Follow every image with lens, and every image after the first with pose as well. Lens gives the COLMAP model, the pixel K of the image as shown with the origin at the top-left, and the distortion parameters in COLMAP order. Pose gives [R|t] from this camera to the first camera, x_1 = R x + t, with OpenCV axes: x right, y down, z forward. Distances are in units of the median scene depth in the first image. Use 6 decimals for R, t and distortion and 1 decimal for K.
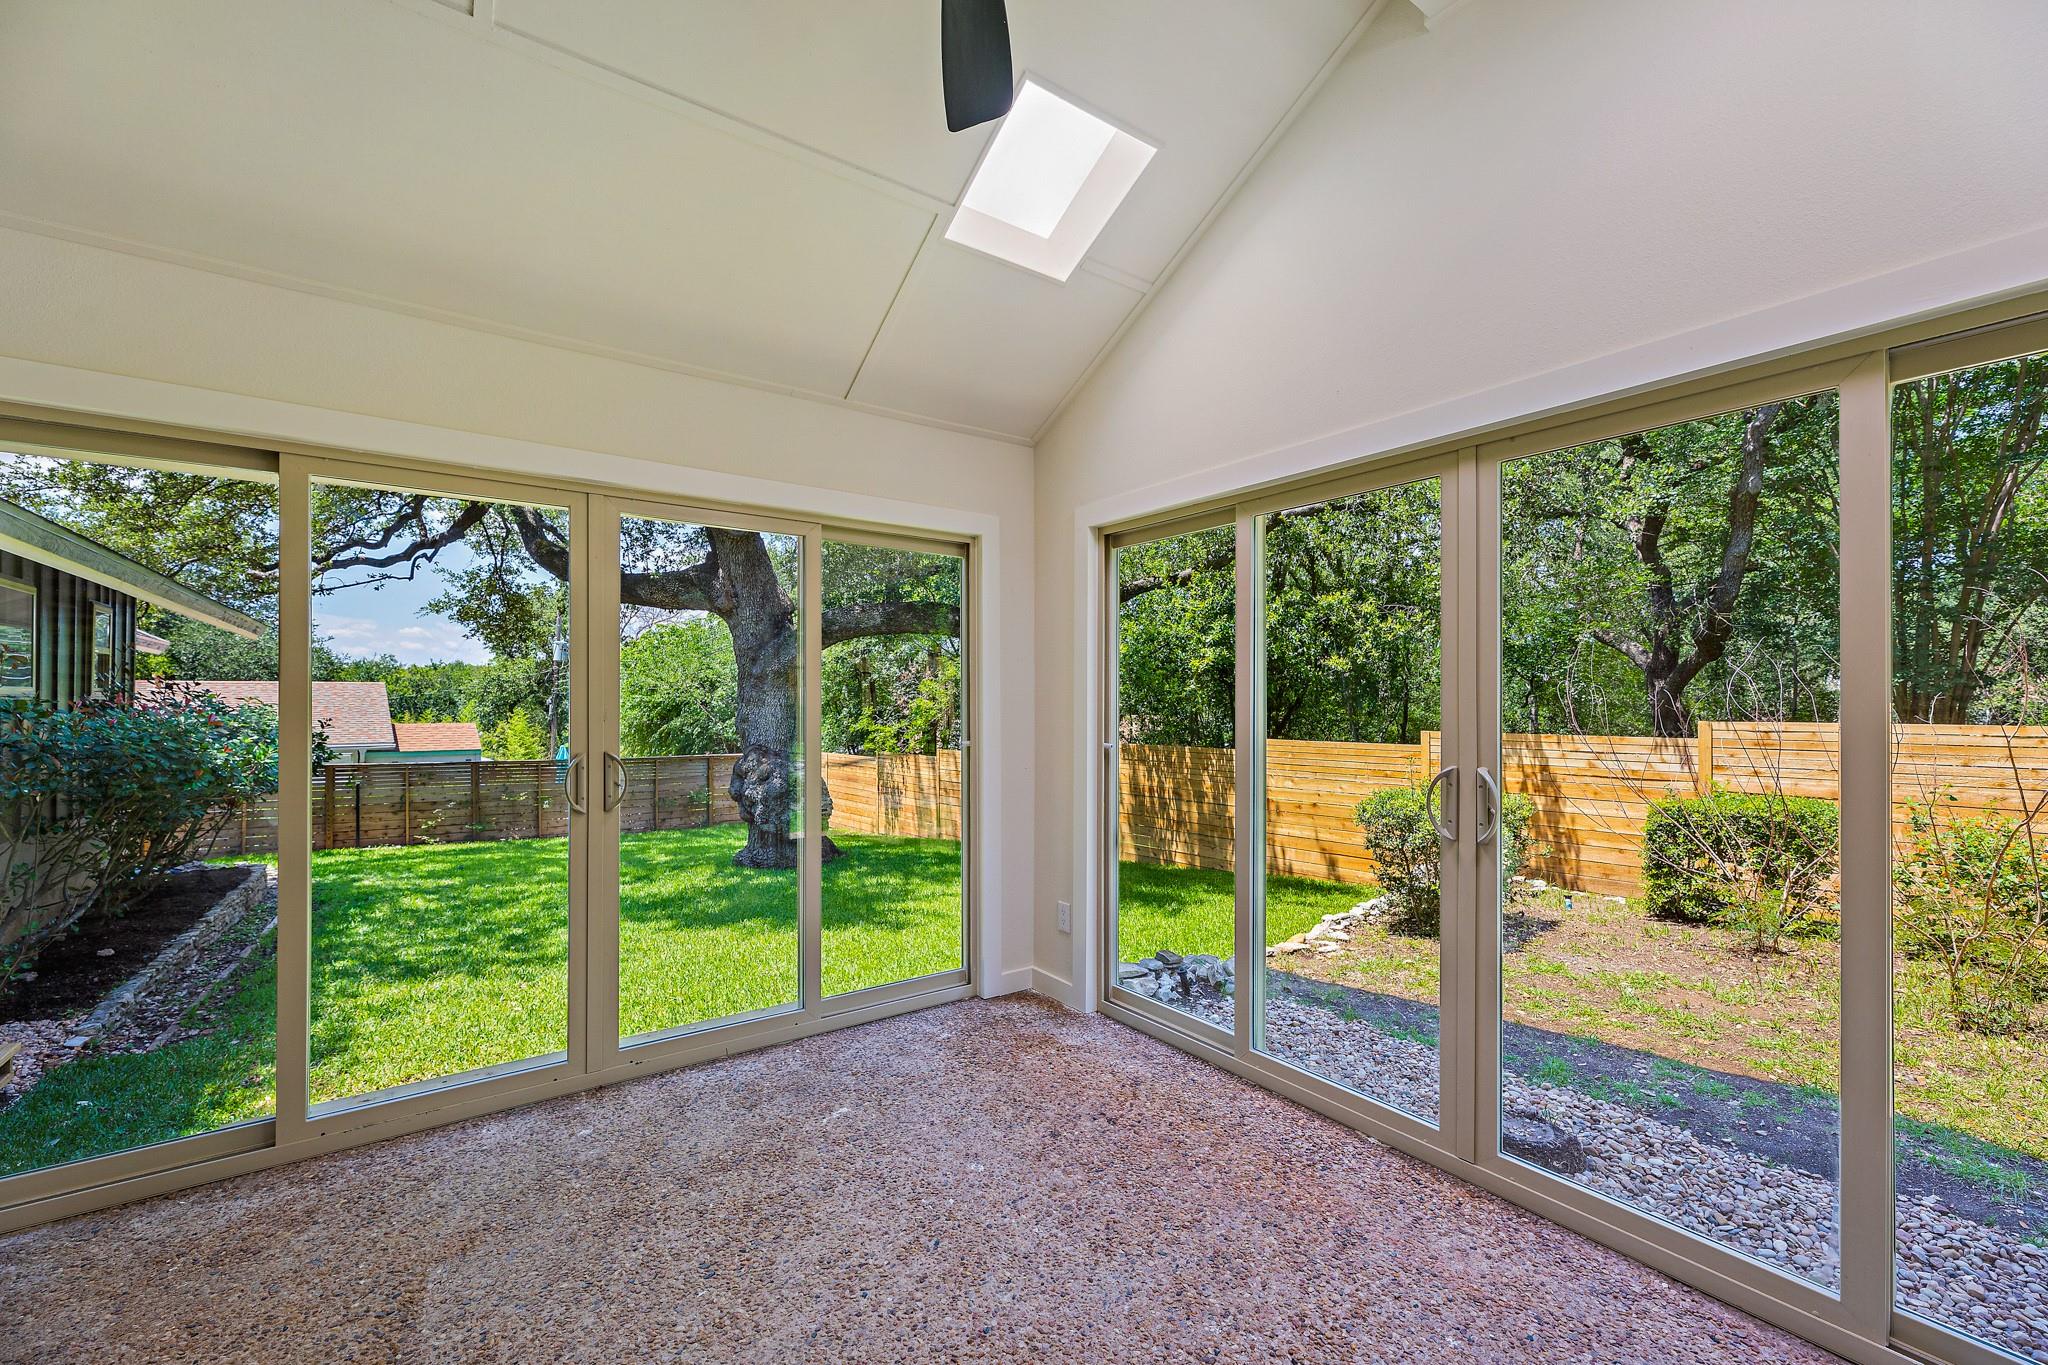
lens RADIAL K [[847.7, 0, 1014.1], [0, 847.7, 725.3], [0, 0, 1]] dist [0.002597, -0.000160]
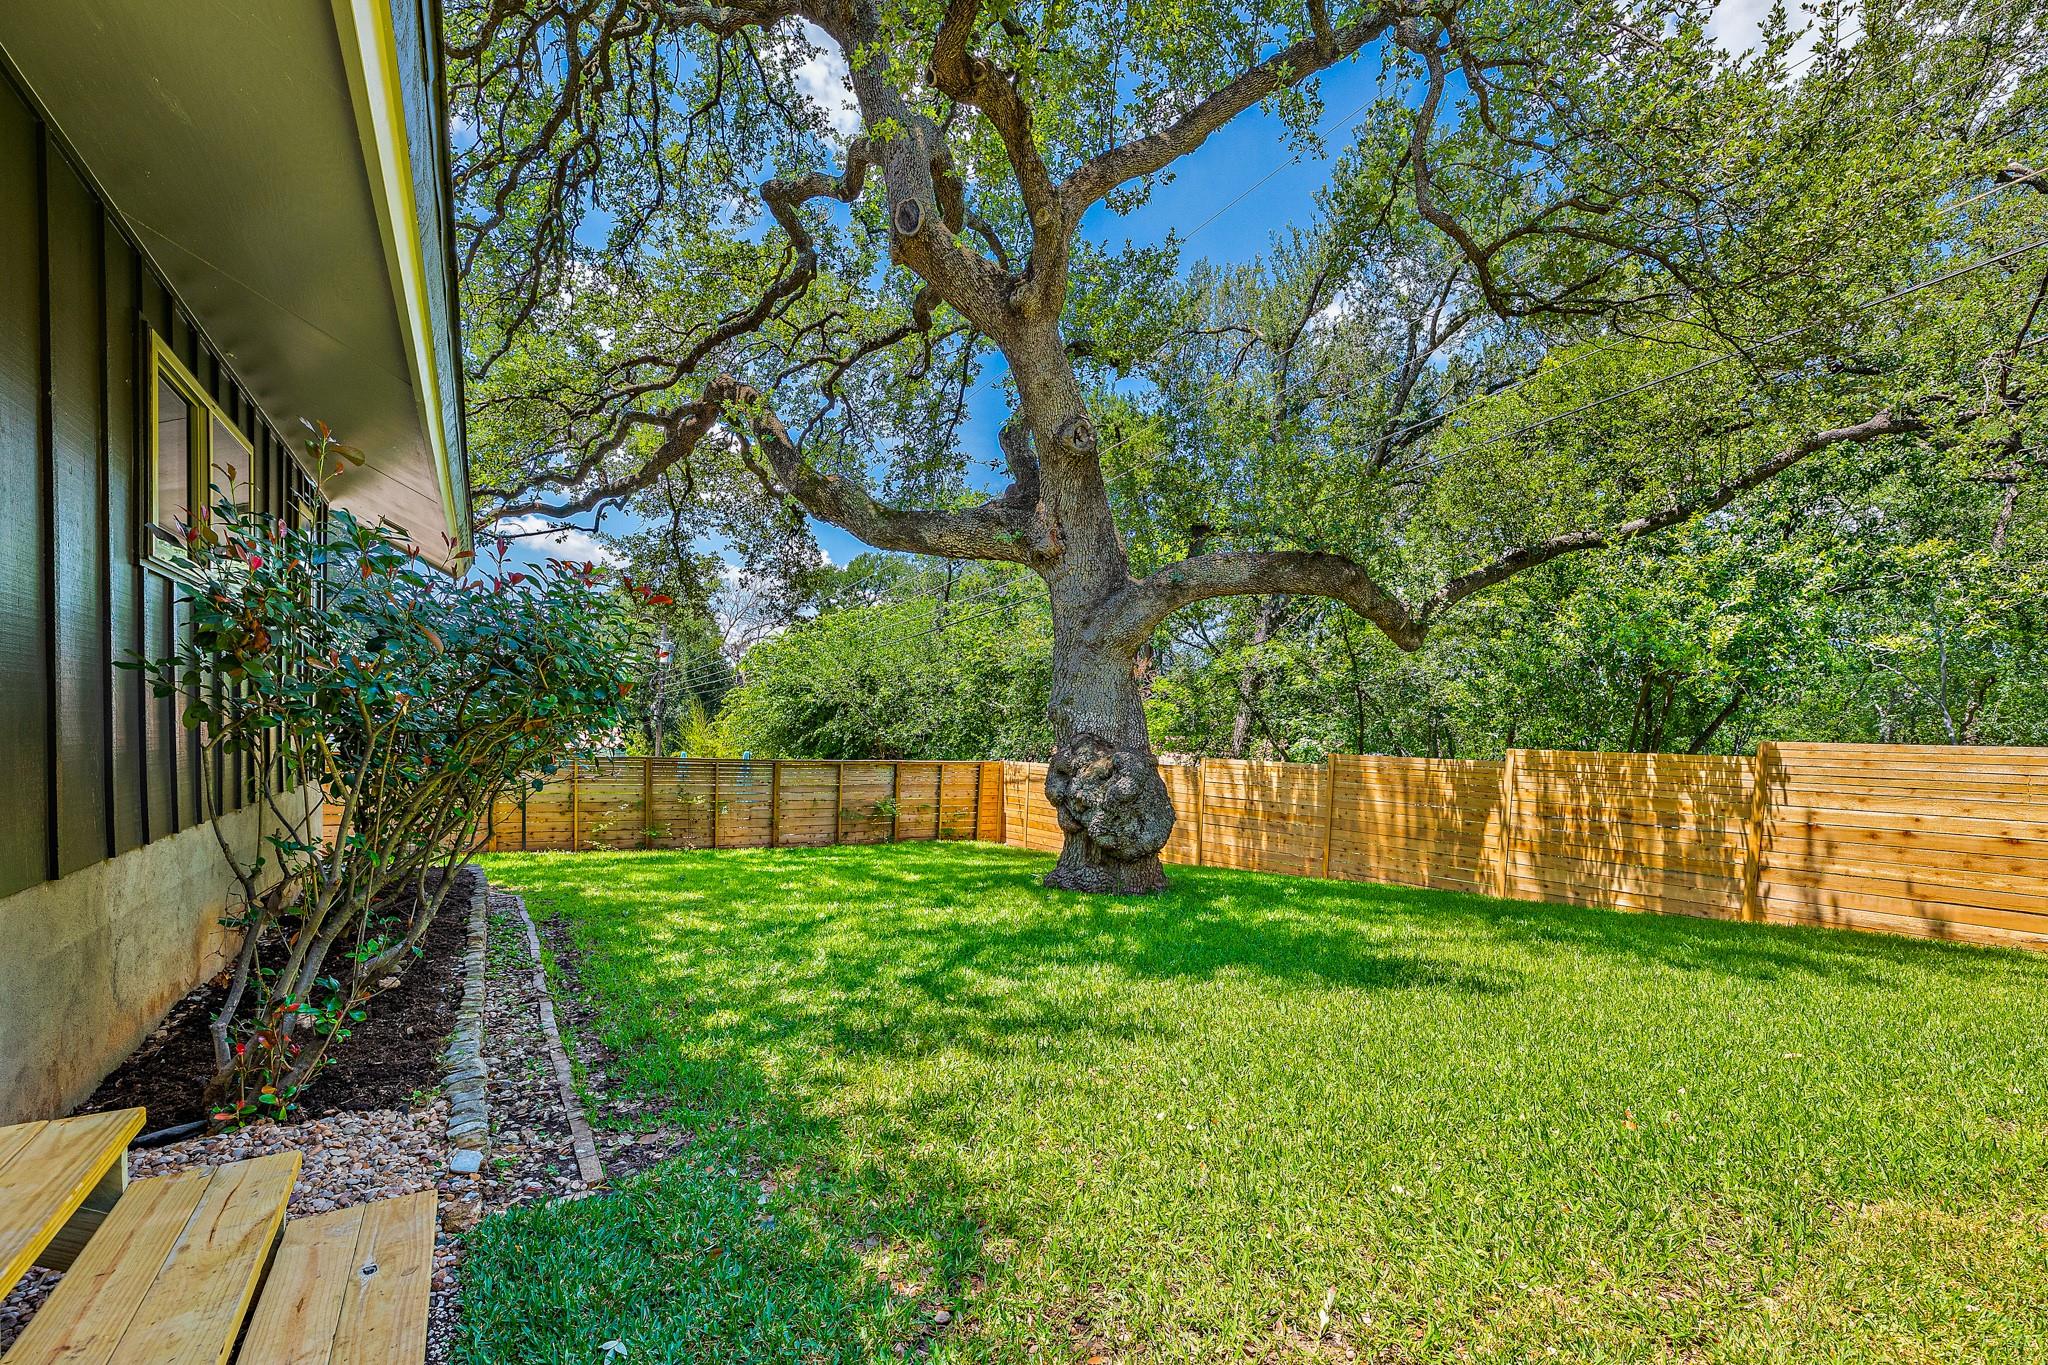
lens RADIAL K [[867.0, 0, 1024.7], [0, 867.0, 812.2], [0, 0, 1]] dist [-0.018037, -0.000031]
pose [[0.998549, 0.033448, -0.042198, -0.306955], [-0.030619, 0.997350, 0.065994, 0.040949], [0.044293, -0.064607, 0.996927, 0.200358]]
